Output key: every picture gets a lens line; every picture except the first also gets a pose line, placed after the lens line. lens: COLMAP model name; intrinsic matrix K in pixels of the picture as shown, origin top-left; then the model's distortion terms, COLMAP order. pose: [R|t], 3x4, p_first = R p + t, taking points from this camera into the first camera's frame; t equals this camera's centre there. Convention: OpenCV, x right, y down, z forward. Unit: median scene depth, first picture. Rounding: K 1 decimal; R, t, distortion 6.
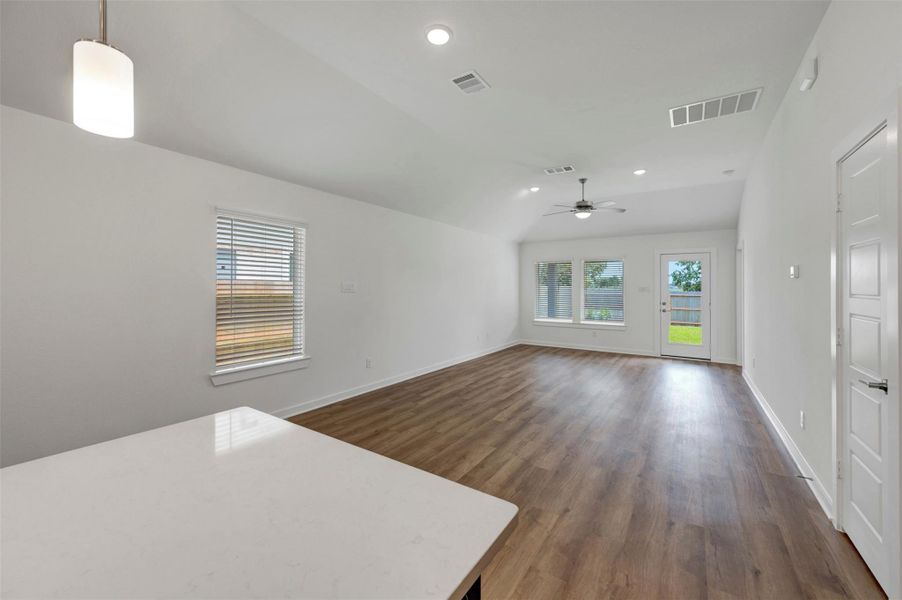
lens RADIAL K [[361.6, 0, 454.7], [0, 361.6, 281.7], [0, 0, 1]] dist [0.000028, -0.000066]
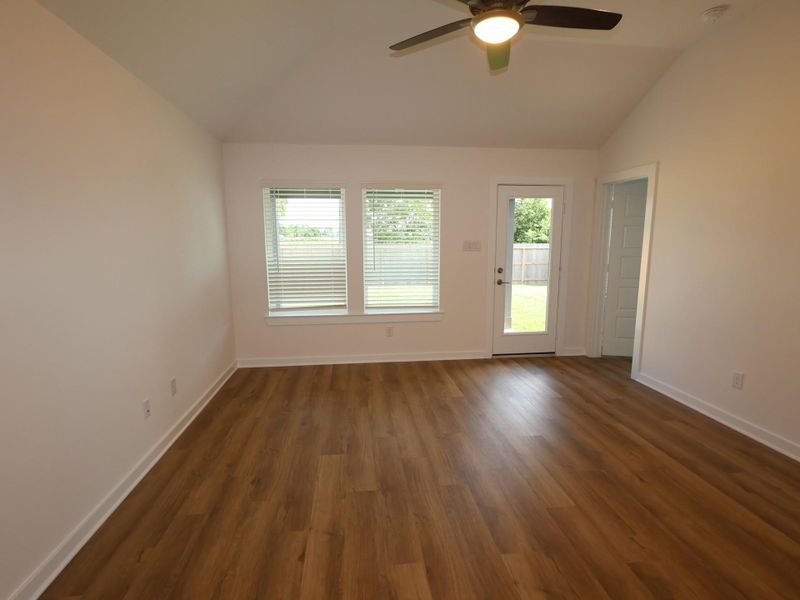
lens RADIAL K [[420.5, 0, 400.0], [0, 420.5, 300.0], [0, 0, 1]] dist [0.002541, 0.000807]
pose [[0.770361, -0.101120, 0.629538, 0.013483], [-0.003482, 0.986662, 0.162745, -0.003167], [-0.637598, -0.127565, 0.759734, 0.574864]]
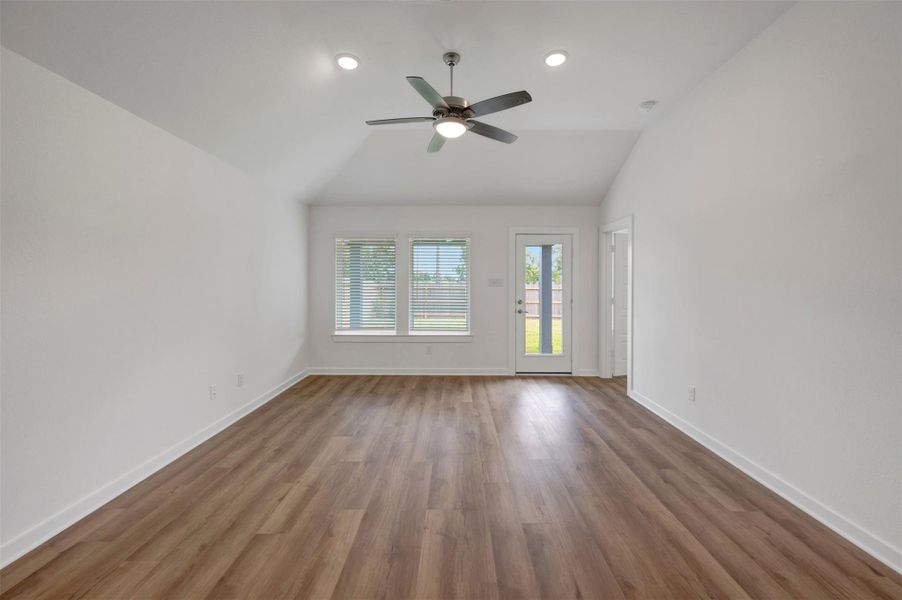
lens RADIAL K [[361.6, 0, 454.7], [0, 361.6, 281.7], [0, 0, 1]] dist [0.000028, -0.000066]
pose [[0.841230, -0.003477, 0.540666, 0.074749], [-0.007130, 0.999821, 0.017524, 0.008176], [-0.540630, -0.018597, 0.841055, 0.459341]]
